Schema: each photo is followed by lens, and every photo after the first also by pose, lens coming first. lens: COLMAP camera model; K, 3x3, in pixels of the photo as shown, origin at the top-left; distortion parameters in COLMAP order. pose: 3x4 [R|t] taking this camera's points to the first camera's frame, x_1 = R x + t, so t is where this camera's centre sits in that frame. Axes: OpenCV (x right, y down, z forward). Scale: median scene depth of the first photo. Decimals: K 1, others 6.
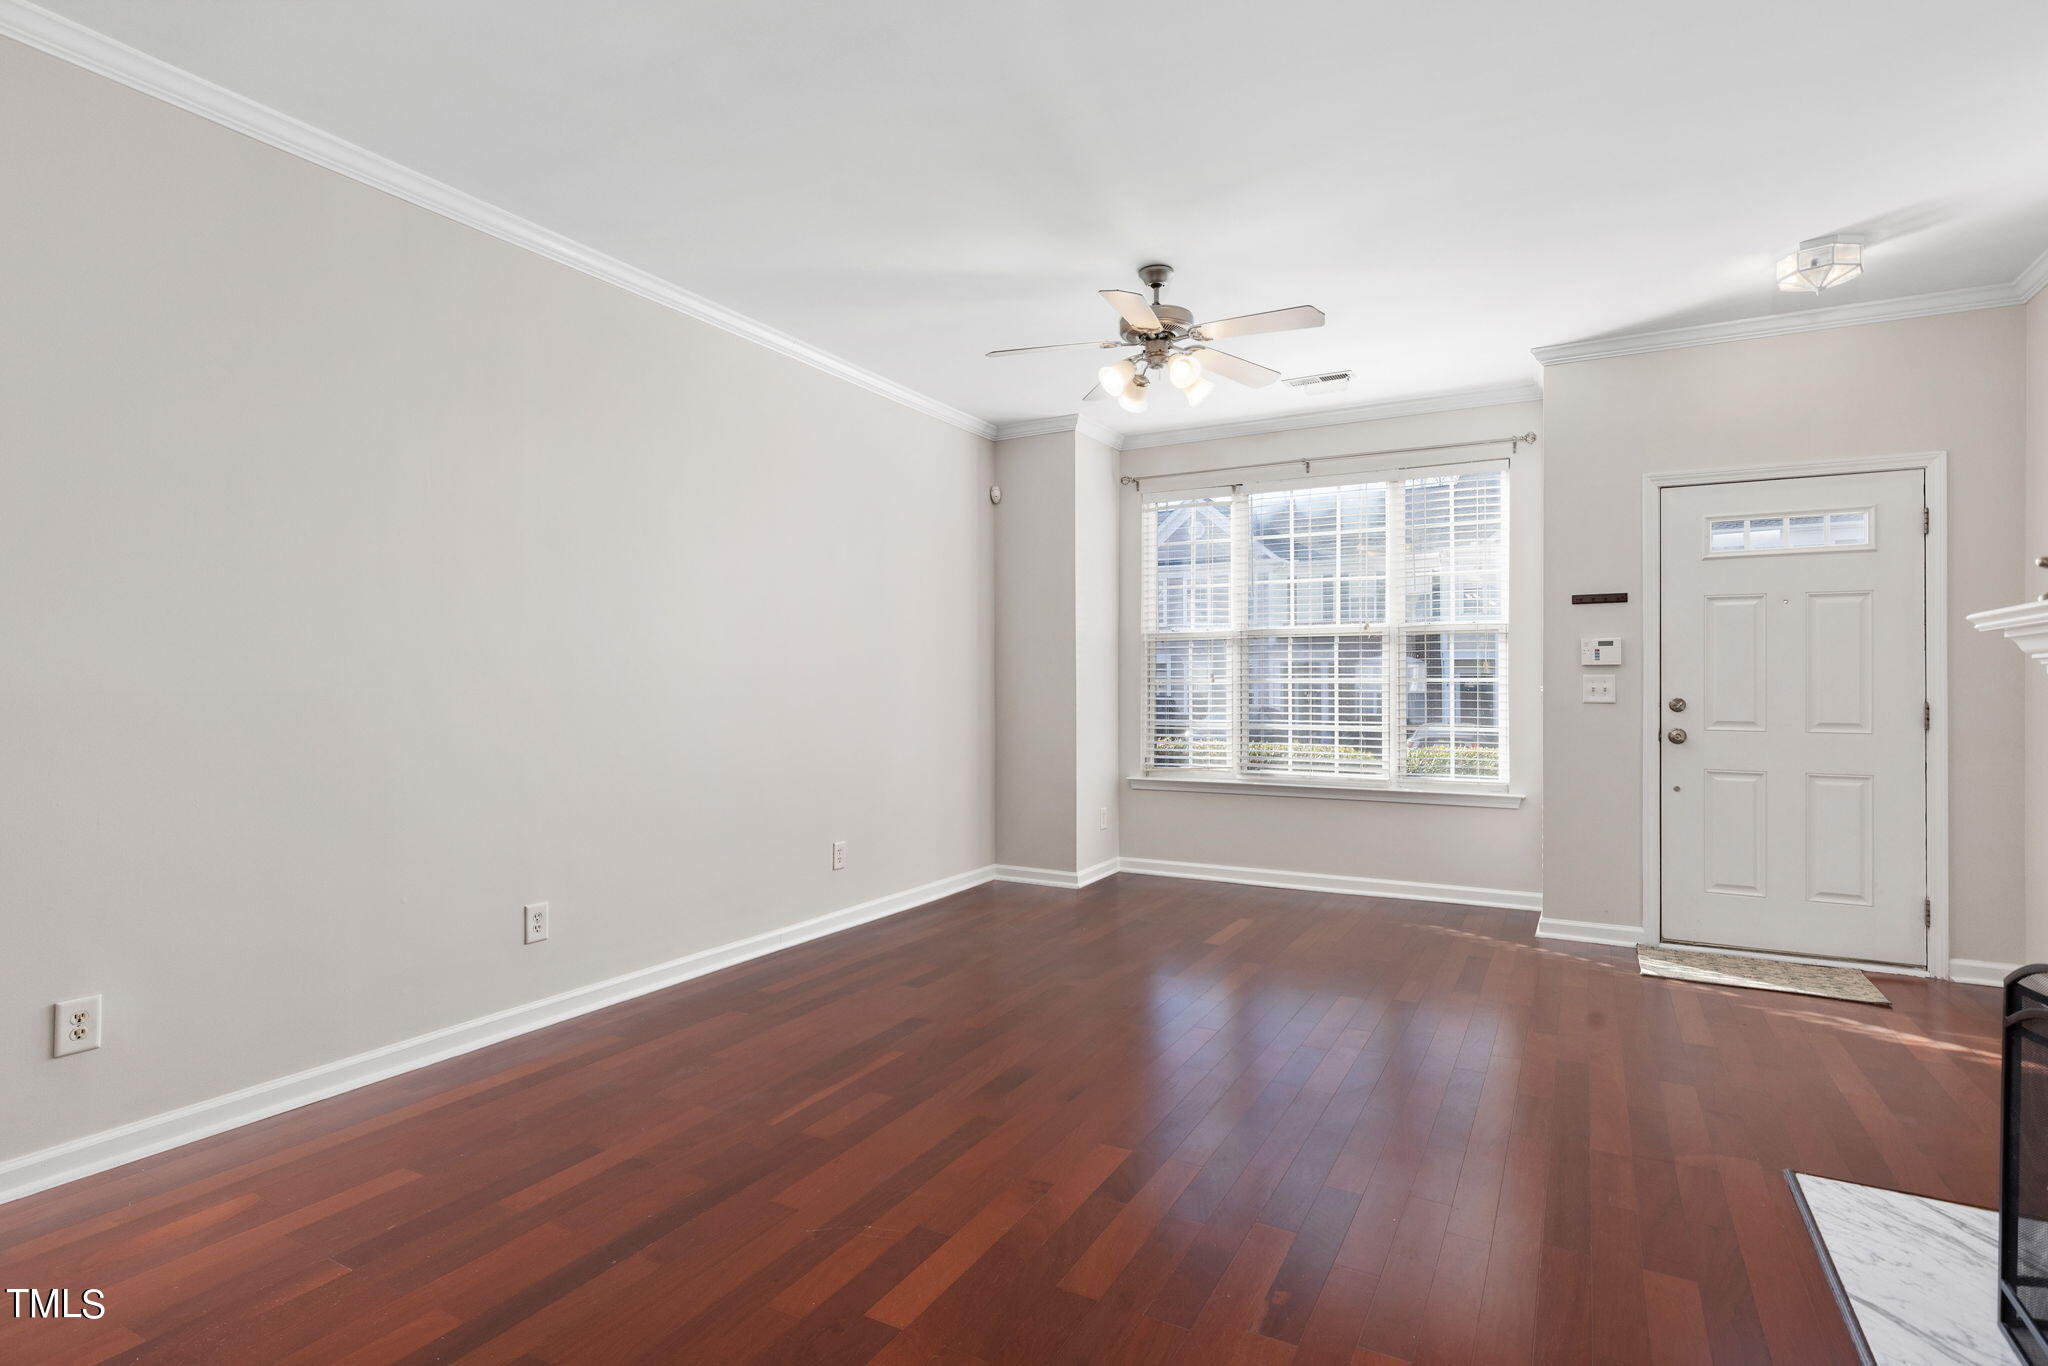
lens RADIAL K [[1020.7, 0, 1024.0], [0, 1020.7, 683.0], [0, 0, 1]] dist [0.001266, -0.000234]
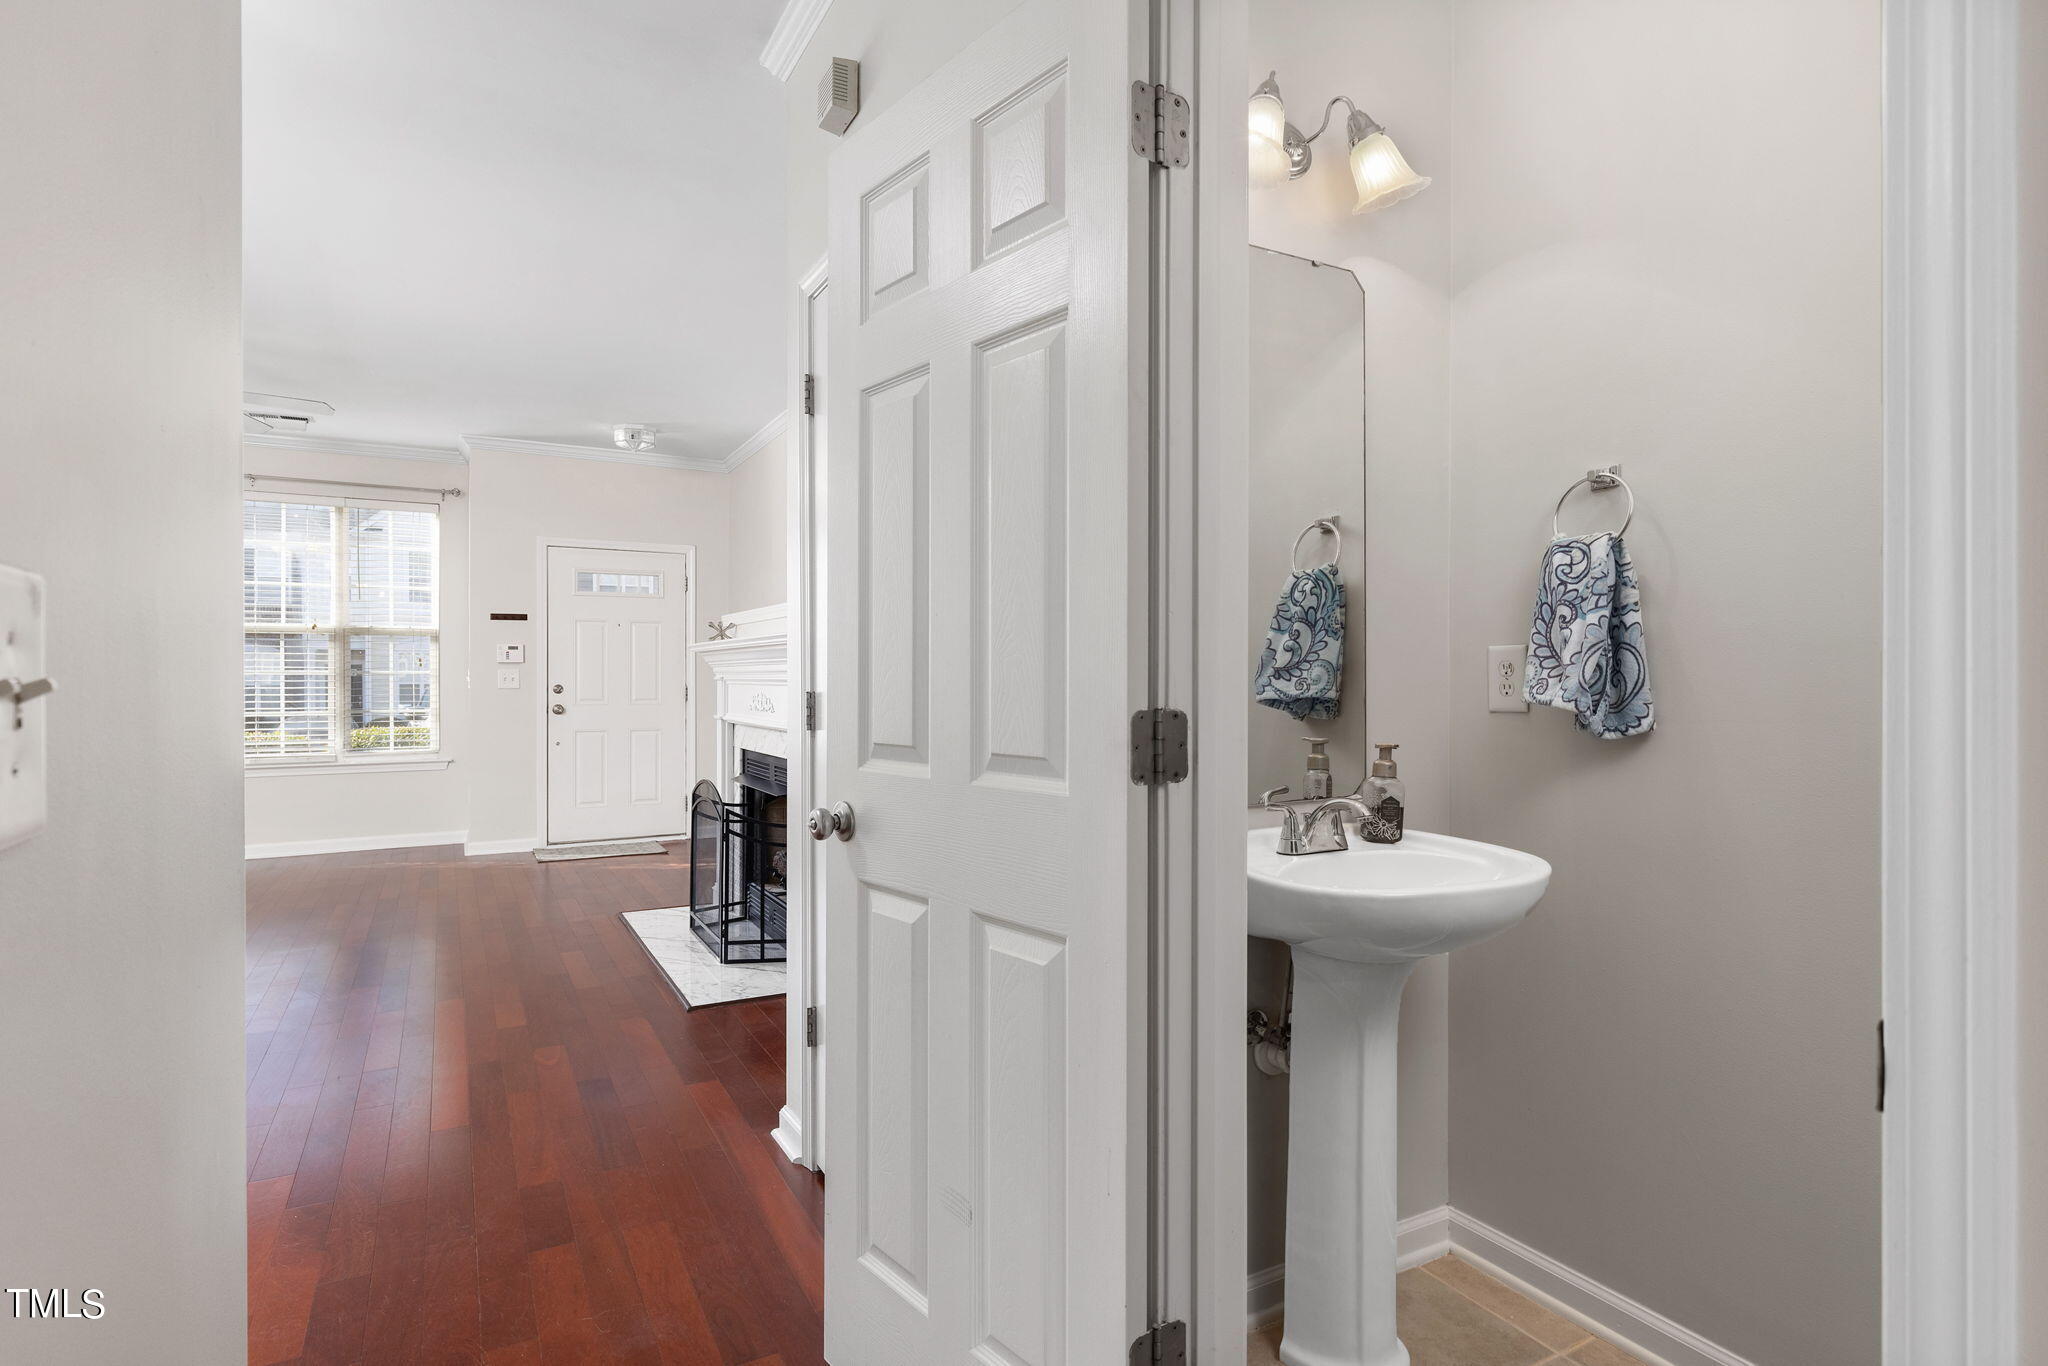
lens RADIAL K [[1041.3, 0, 1019.9], [0, 1041.3, 676.6], [0, 0, 1]] dist [0.001589, -0.000698]
pose [[0.534993, -0.000818, 0.844856, -0.296462], [-0.000168, 0.999999, 0.001075, 0.001048], [-0.844856, -0.000717, 0.534993, -0.403492]]
